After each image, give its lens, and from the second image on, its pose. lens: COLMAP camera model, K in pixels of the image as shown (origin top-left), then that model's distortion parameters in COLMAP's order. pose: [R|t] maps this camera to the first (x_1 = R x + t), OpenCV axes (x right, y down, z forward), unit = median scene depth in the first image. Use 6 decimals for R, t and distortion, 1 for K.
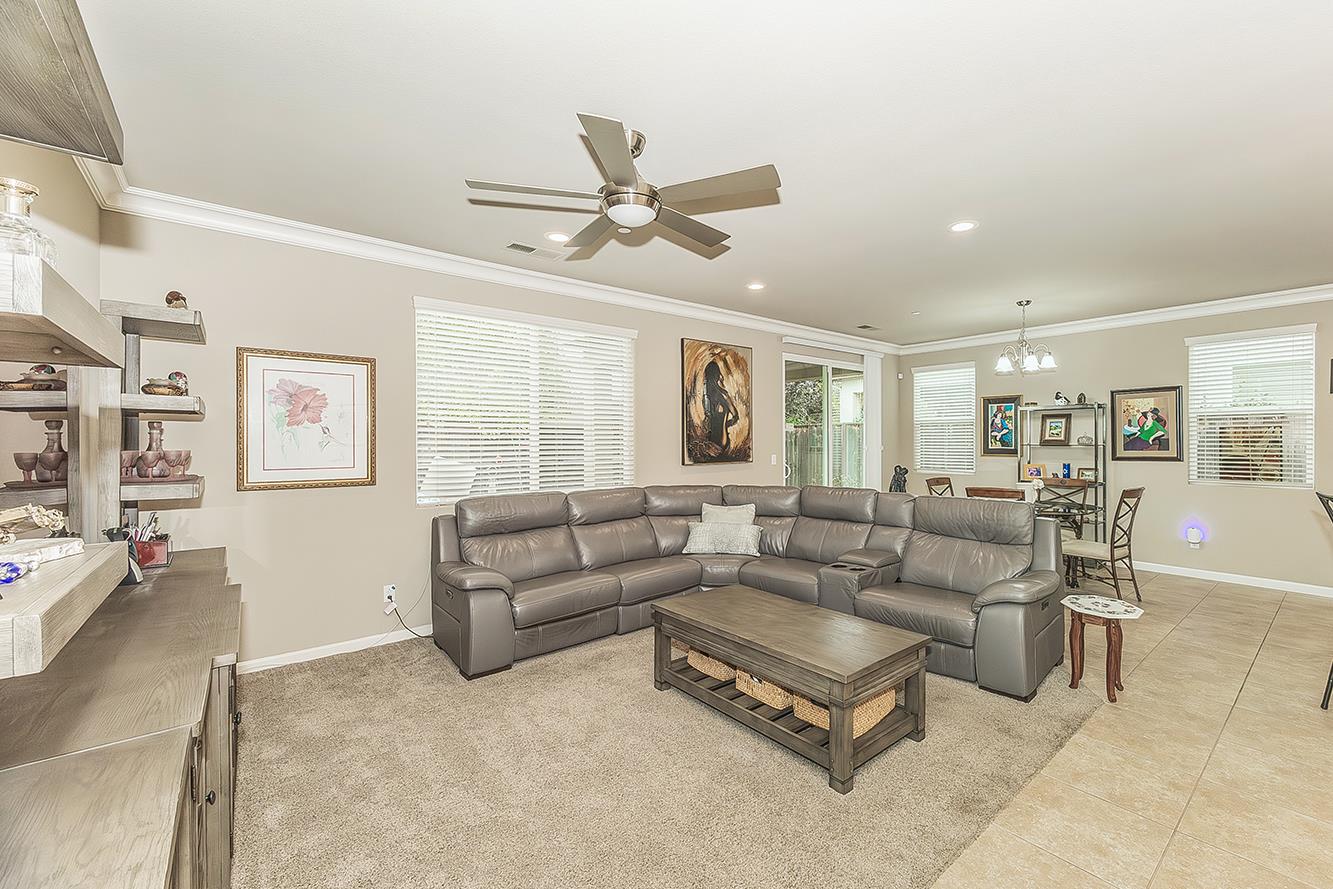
lens RADIAL K [[557.7, 0, 729.8], [0, 557.7, 436.8], [0, 0, 1]] dist [0.001359, 0.000752]
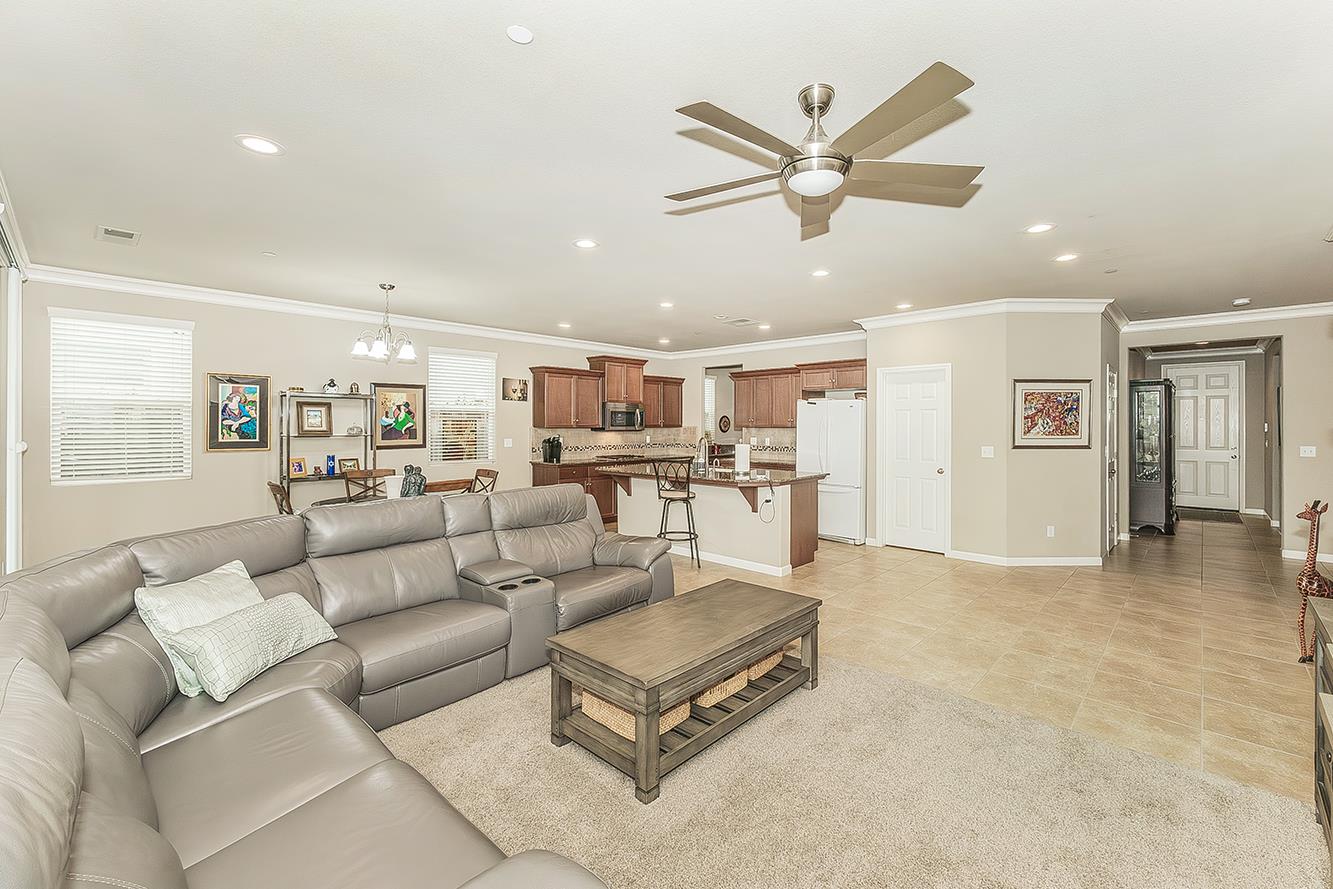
lens RADIAL K [[557.7, 0, 692.1], [0, 557.7, 422.4], [0, 0, 1]] dist [0.001359, 0.000752]
pose [[-0.100624, 0.007440, 0.994897, -0.441968], [-0.007075, 0.999941, -0.008193, -0.004972], [-0.994899, -0.007864, -0.100565, 0.549343]]
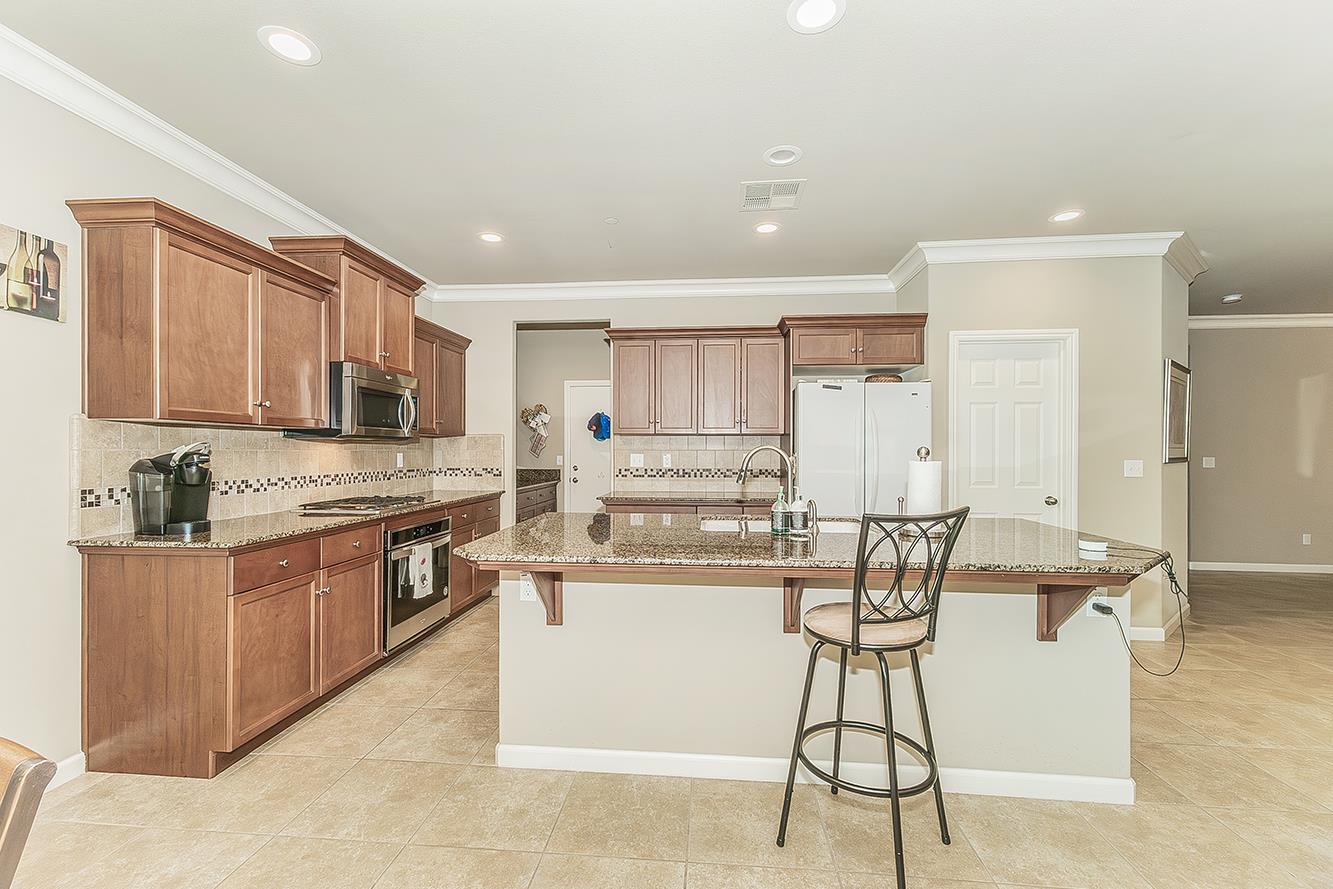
lens RADIAL K [[557.7, 0, 664.3], [0, 557.7, 450.3], [0, 0, 1]] dist [0.001359, 0.000752]
pose [[-0.681414, 0.000898, 0.731898, 0.419141], [-0.004217, 0.999978, -0.005153, 0.021760], [-0.731886, -0.006598, -0.681395, 0.774910]]
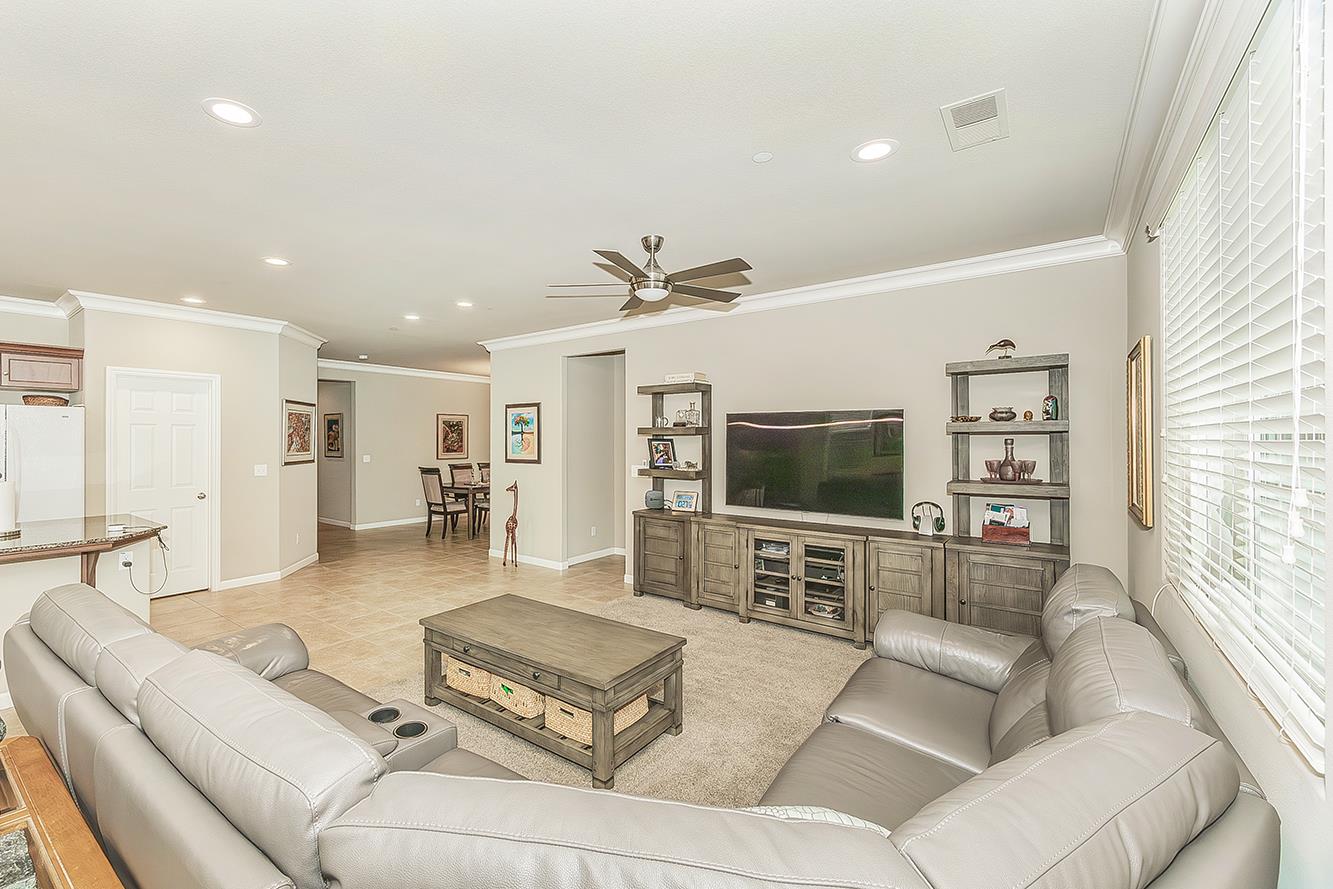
lens RADIAL K [[557.7, 0, 609.3], [0, 557.7, 435.8], [0, 0, 1]] dist [0.001359, 0.000752]
pose [[-0.985157, 0.002223, -0.171639, 0.076234], [0.004433, 0.999912, -0.012491, -0.009825], [0.171597, -0.013067, -0.985081, 1.015461]]
